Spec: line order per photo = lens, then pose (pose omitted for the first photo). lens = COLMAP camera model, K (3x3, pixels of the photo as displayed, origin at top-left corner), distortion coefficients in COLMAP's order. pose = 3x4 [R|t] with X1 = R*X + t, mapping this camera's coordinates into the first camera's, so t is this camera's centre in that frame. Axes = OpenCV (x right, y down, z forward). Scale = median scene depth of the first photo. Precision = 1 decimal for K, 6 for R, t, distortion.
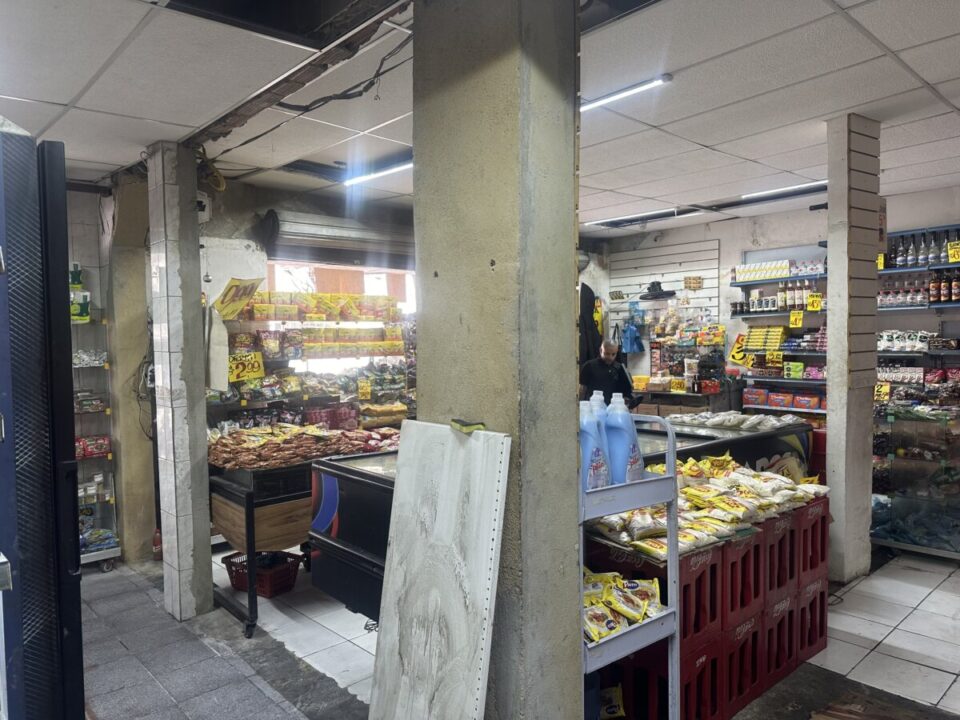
lens RADIAL K [[680.1, 0, 481.3], [0, 680.1, 362.1], [0, 0, 1]] dist [0.047958, -0.042784]
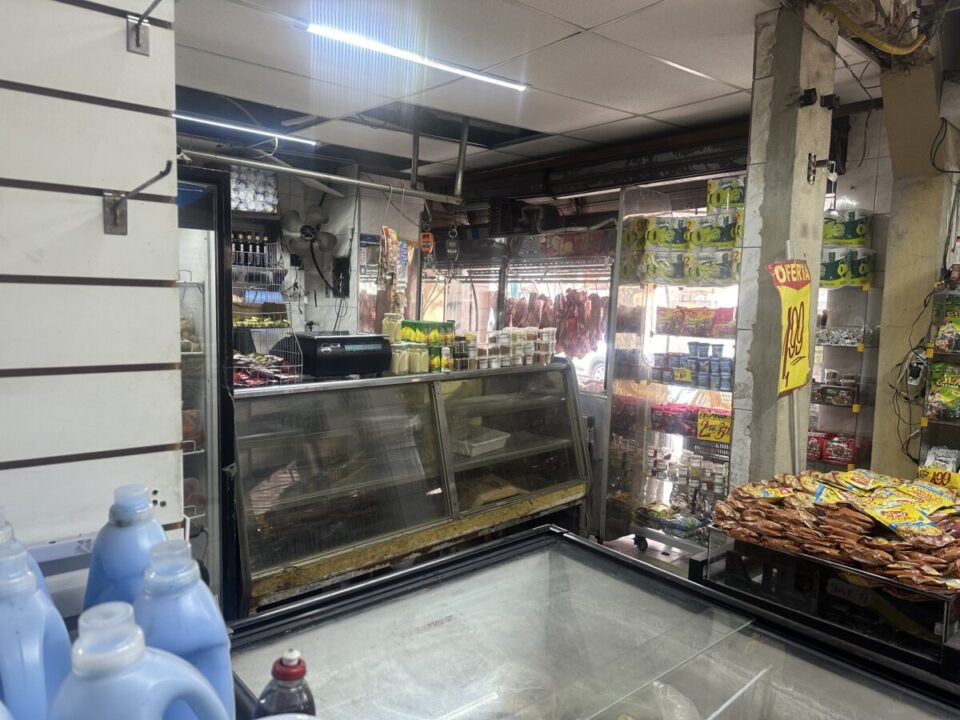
lens RADIAL K [[680.1, 0, 480.8], [0, 680.1, 360.8], [0, 0, 1]] dist [0.047958, -0.042784]
pose [[-0.027382, 0.100778, -0.994532, 0.245767], [-0.066372, 0.992526, 0.102402, -0.035659], [0.997419, 0.068814, -0.020489, 0.748187]]
